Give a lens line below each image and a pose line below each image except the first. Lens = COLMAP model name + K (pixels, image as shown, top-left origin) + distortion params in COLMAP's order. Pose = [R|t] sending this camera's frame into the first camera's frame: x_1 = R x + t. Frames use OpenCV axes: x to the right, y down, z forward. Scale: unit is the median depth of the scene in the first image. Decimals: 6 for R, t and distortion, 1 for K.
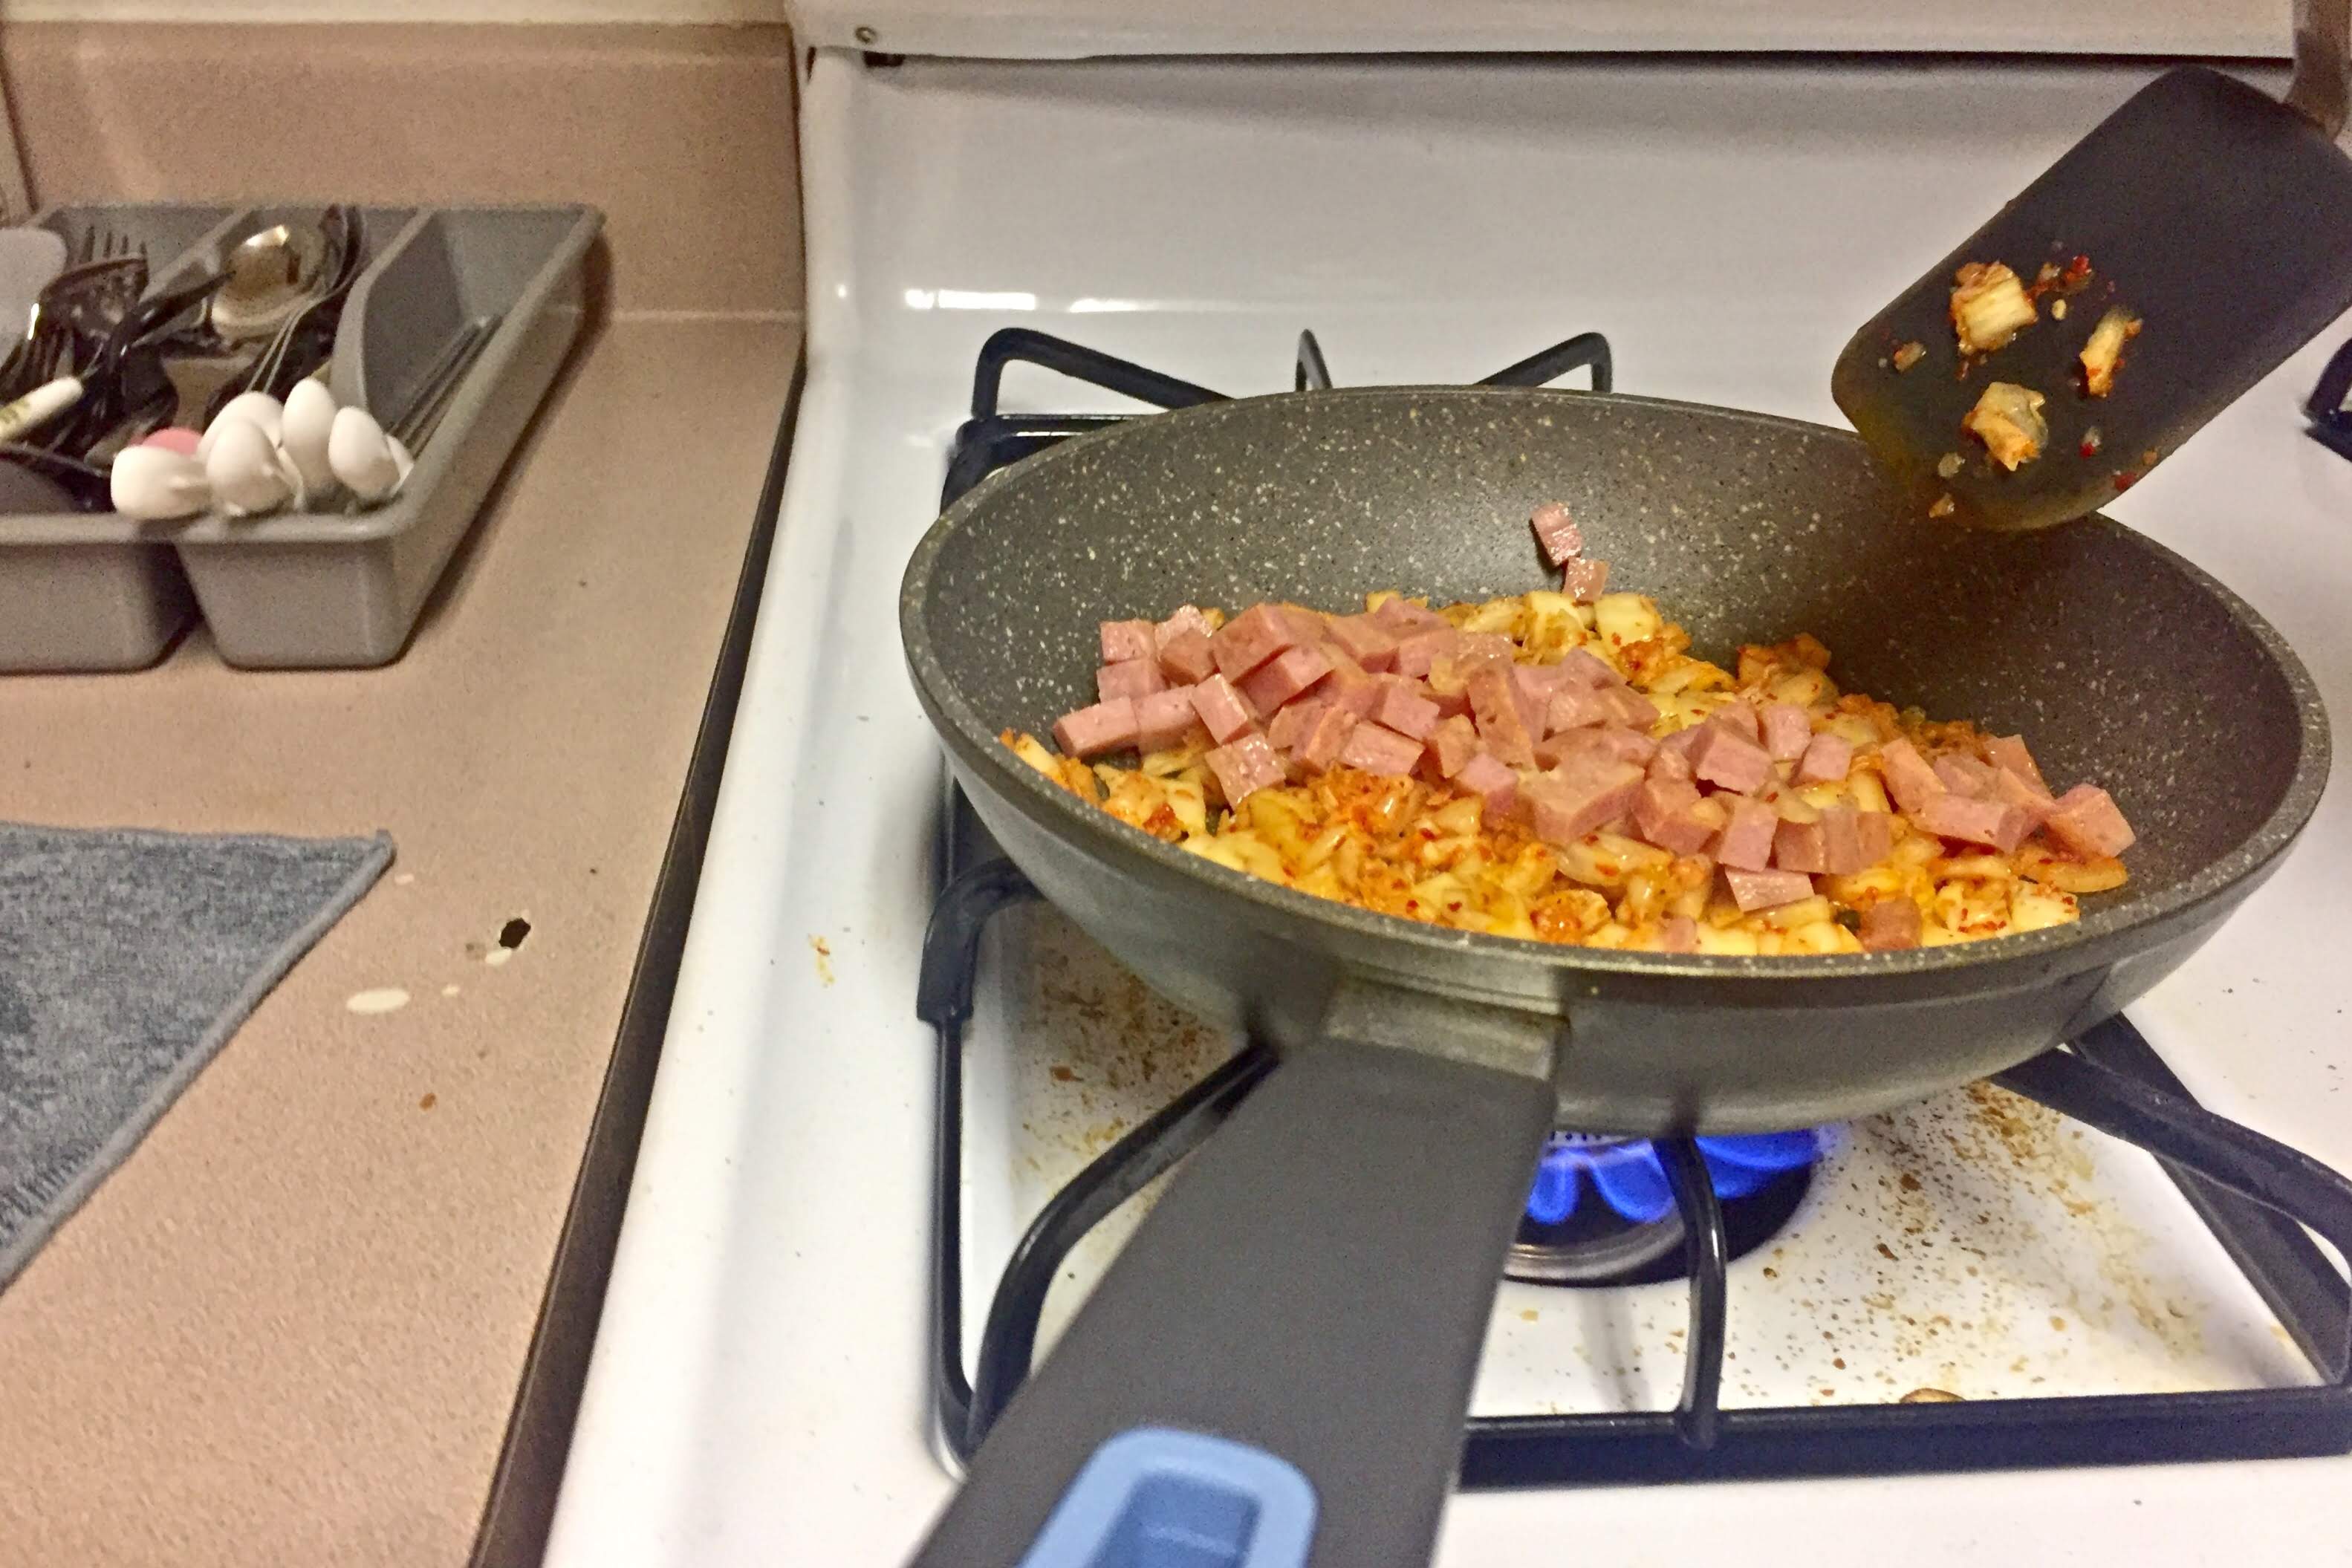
lens RADIAL K [[2009.2, 0, 1124.3], [0, 2009.2, 785.4], [0, 0, 1]] dist [0.048171, -0.112541]
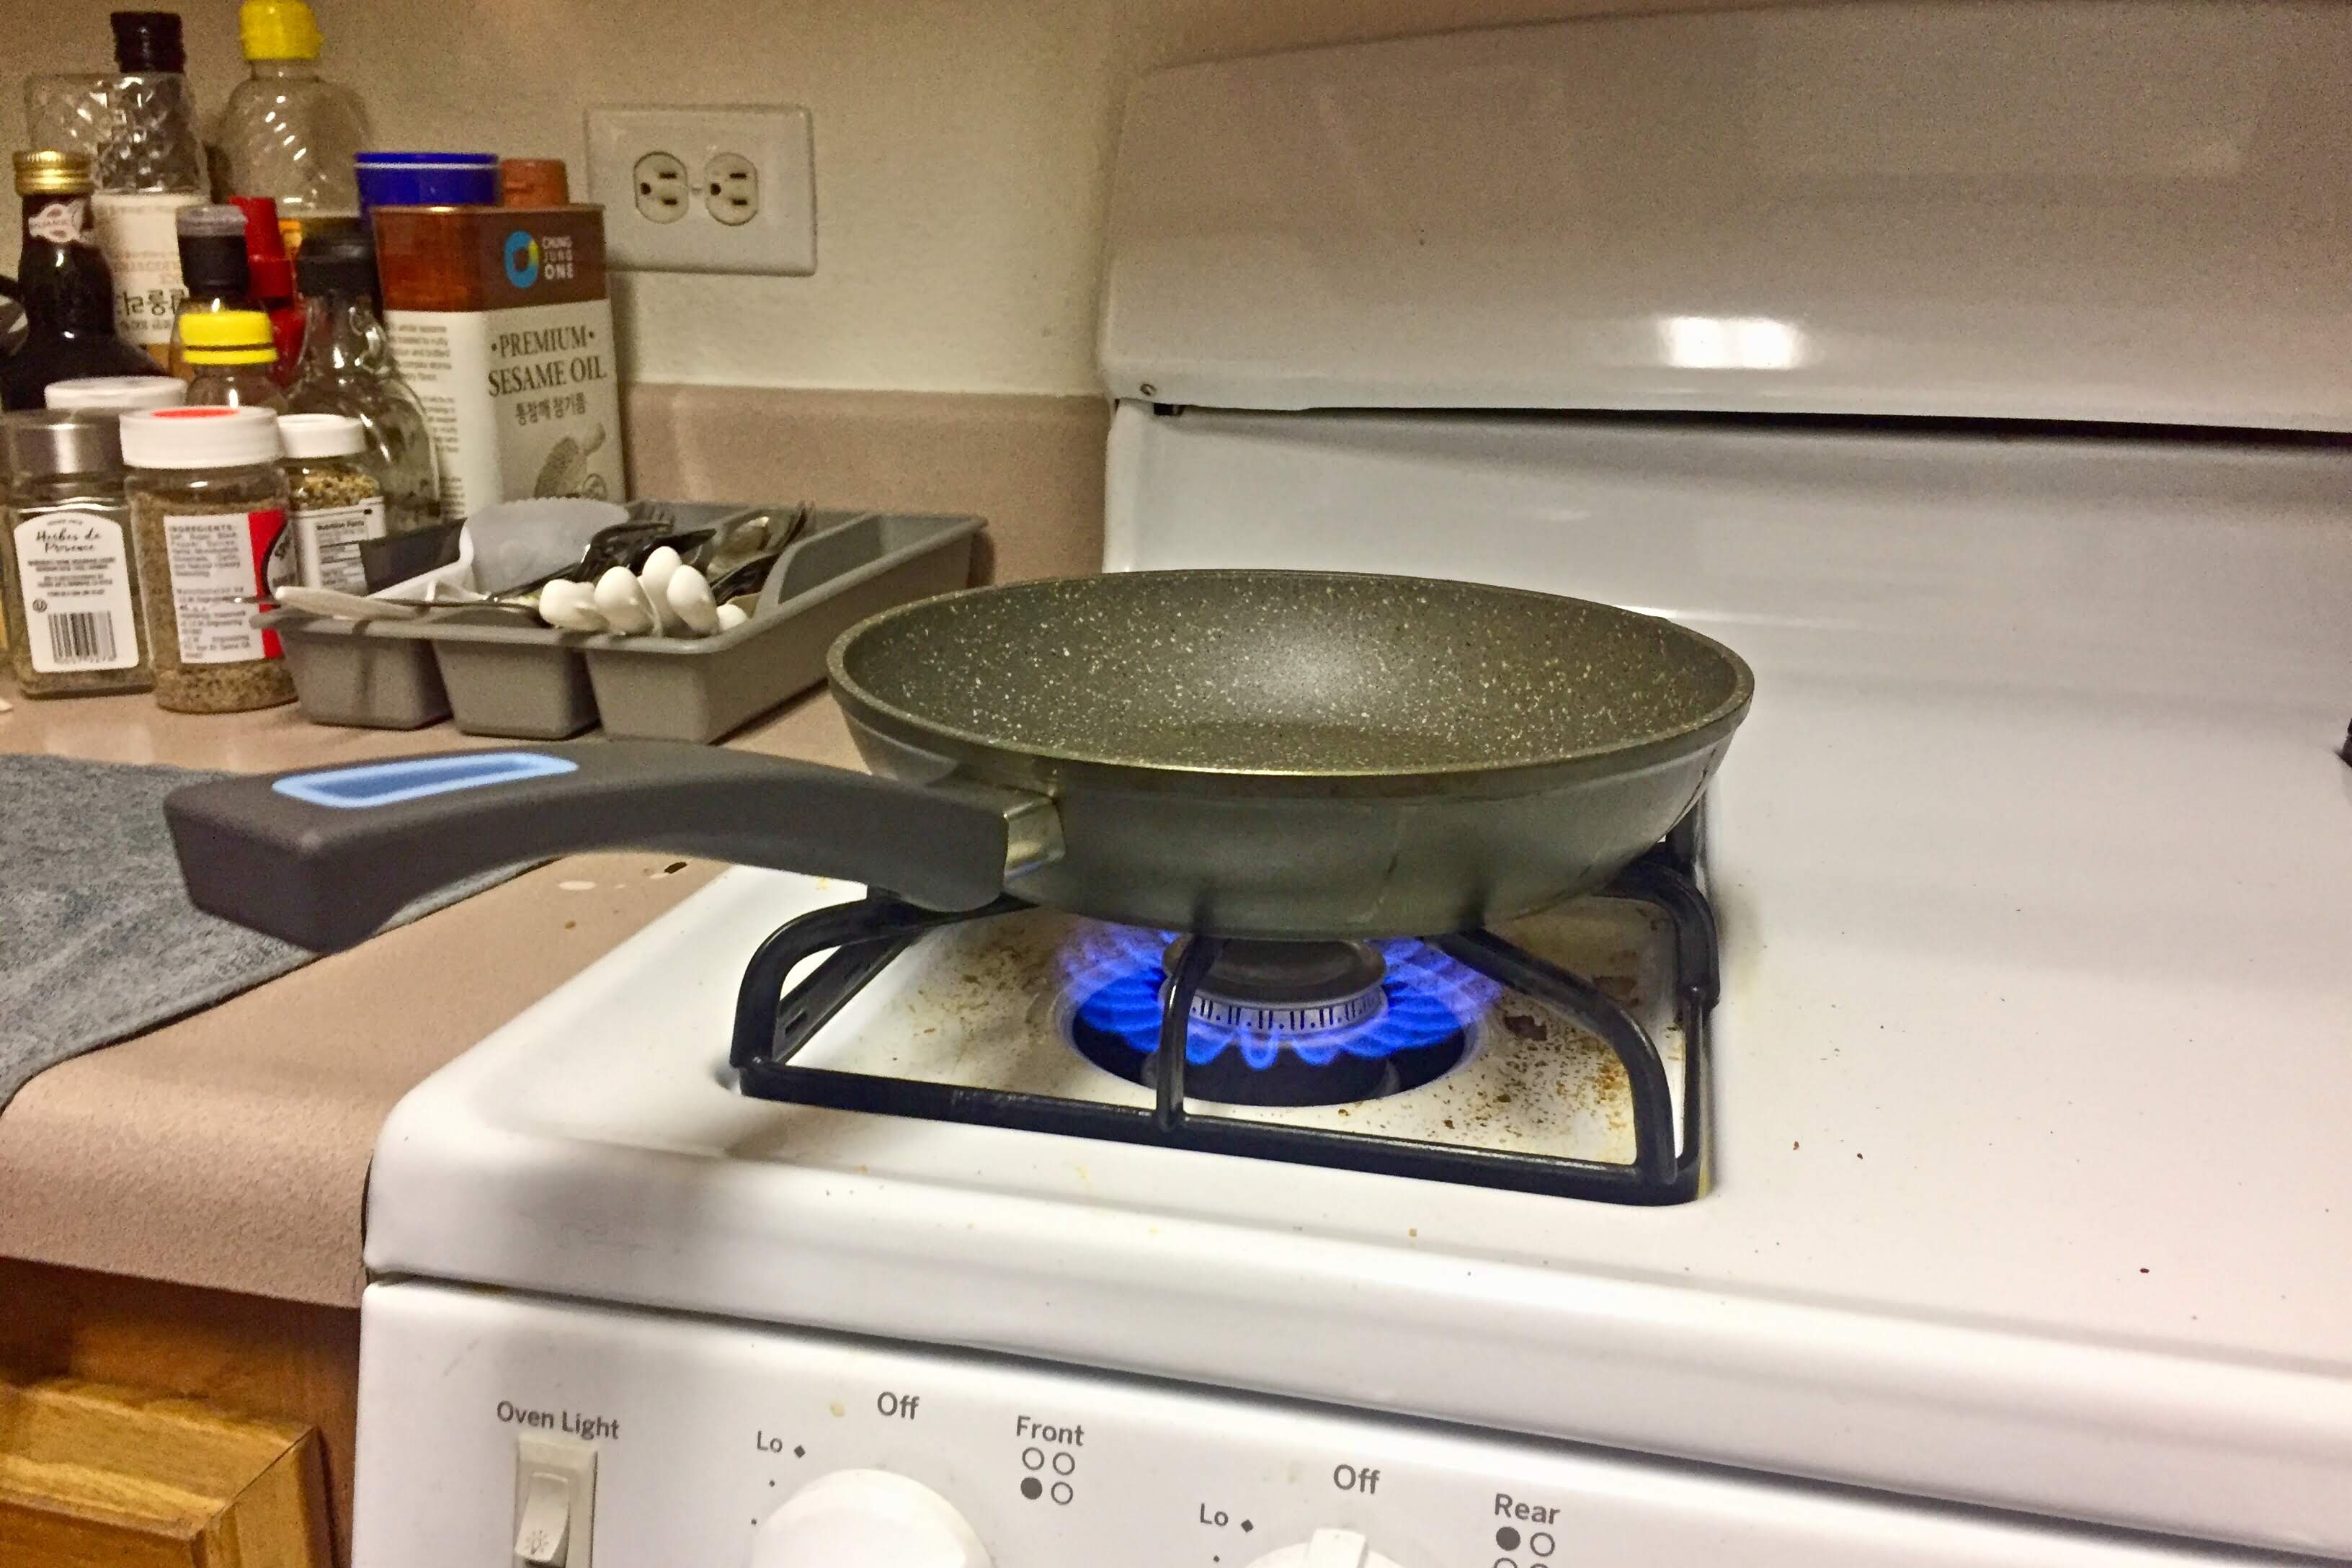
lens RADIAL K [[1975.0, 0, 1176.0], [0, 1975.0, 784.0], [0, 0, 1]] dist [0.043872, -0.120512]
pose [[0.948828, 0.075258, -0.306694, 0.477993], [-0.144366, 0.967134, -0.209309, 0.252873], [0.280862, 0.242874, 0.928509, -0.284341]]
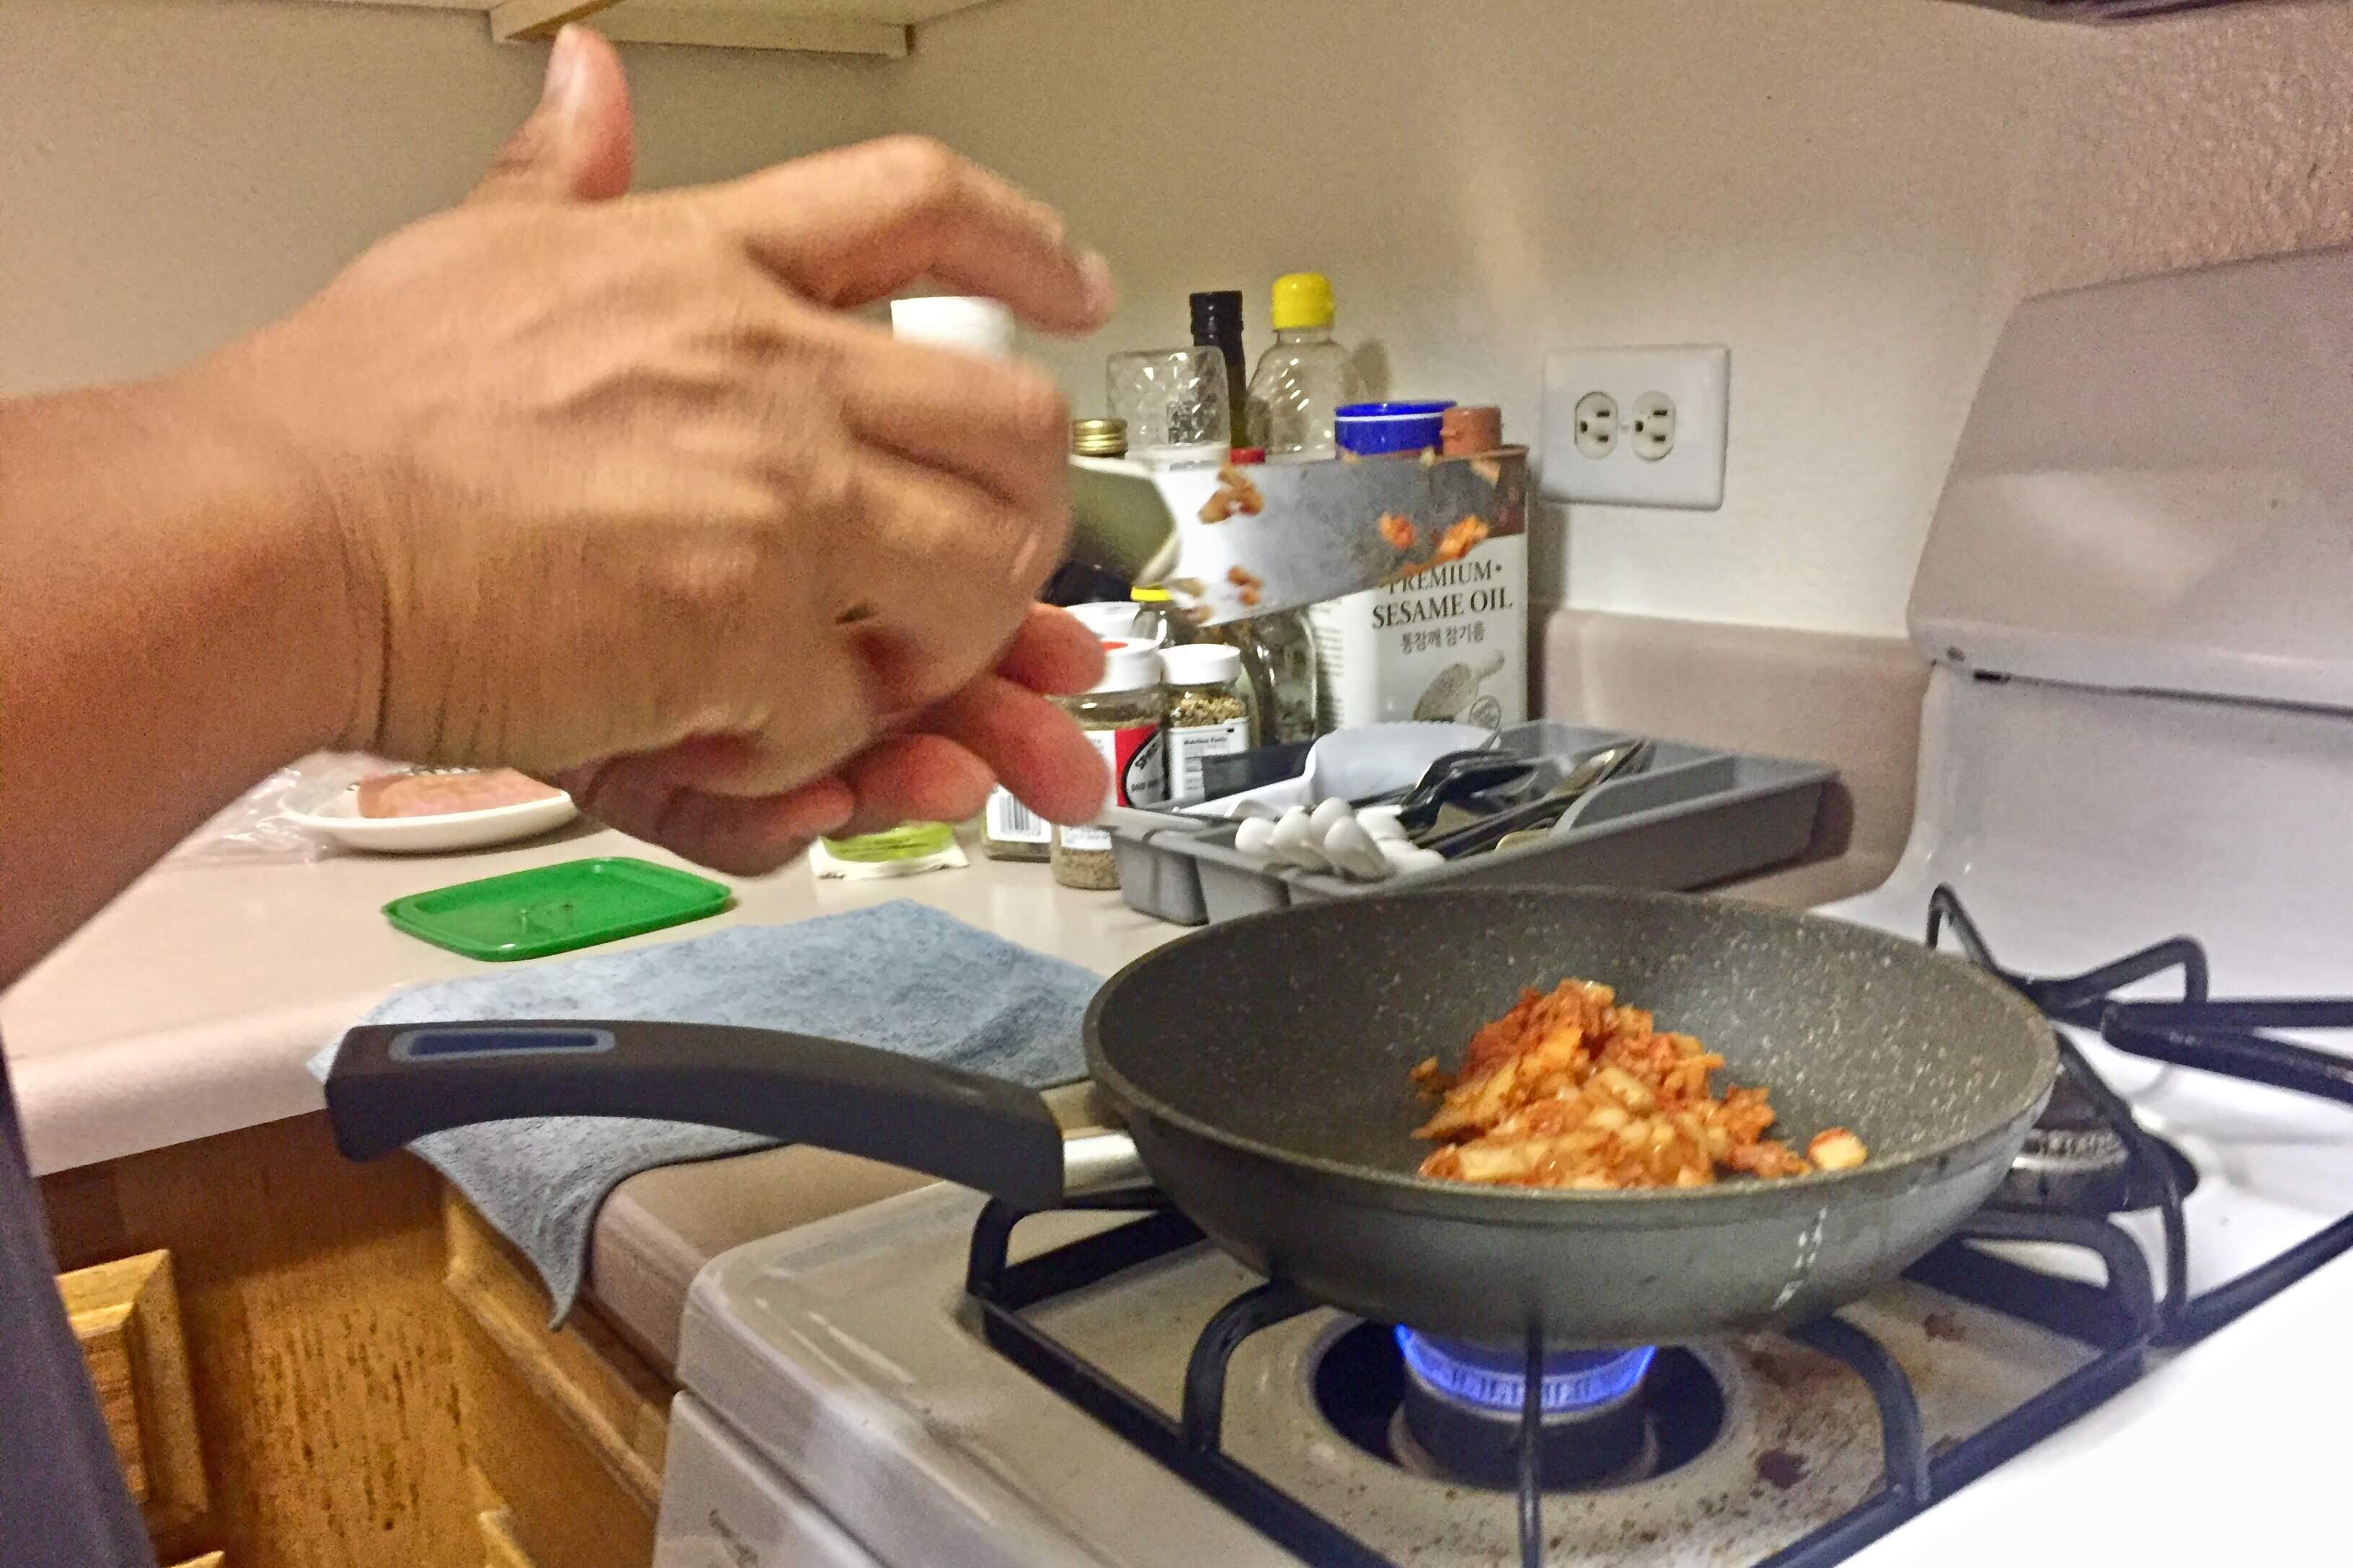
lens RADIAL K [[2010.3, 0, 1124.8], [0, 2010.3, 785.4], [0, 0, 1]] dist [0.048171, -0.112541]
pose [[0.507814, 0.131102, -0.851432, 1.008382], [-0.370389, 0.925563, -0.078392, -0.011789], [0.777777, 0.355170, 0.518573, -0.033104]]
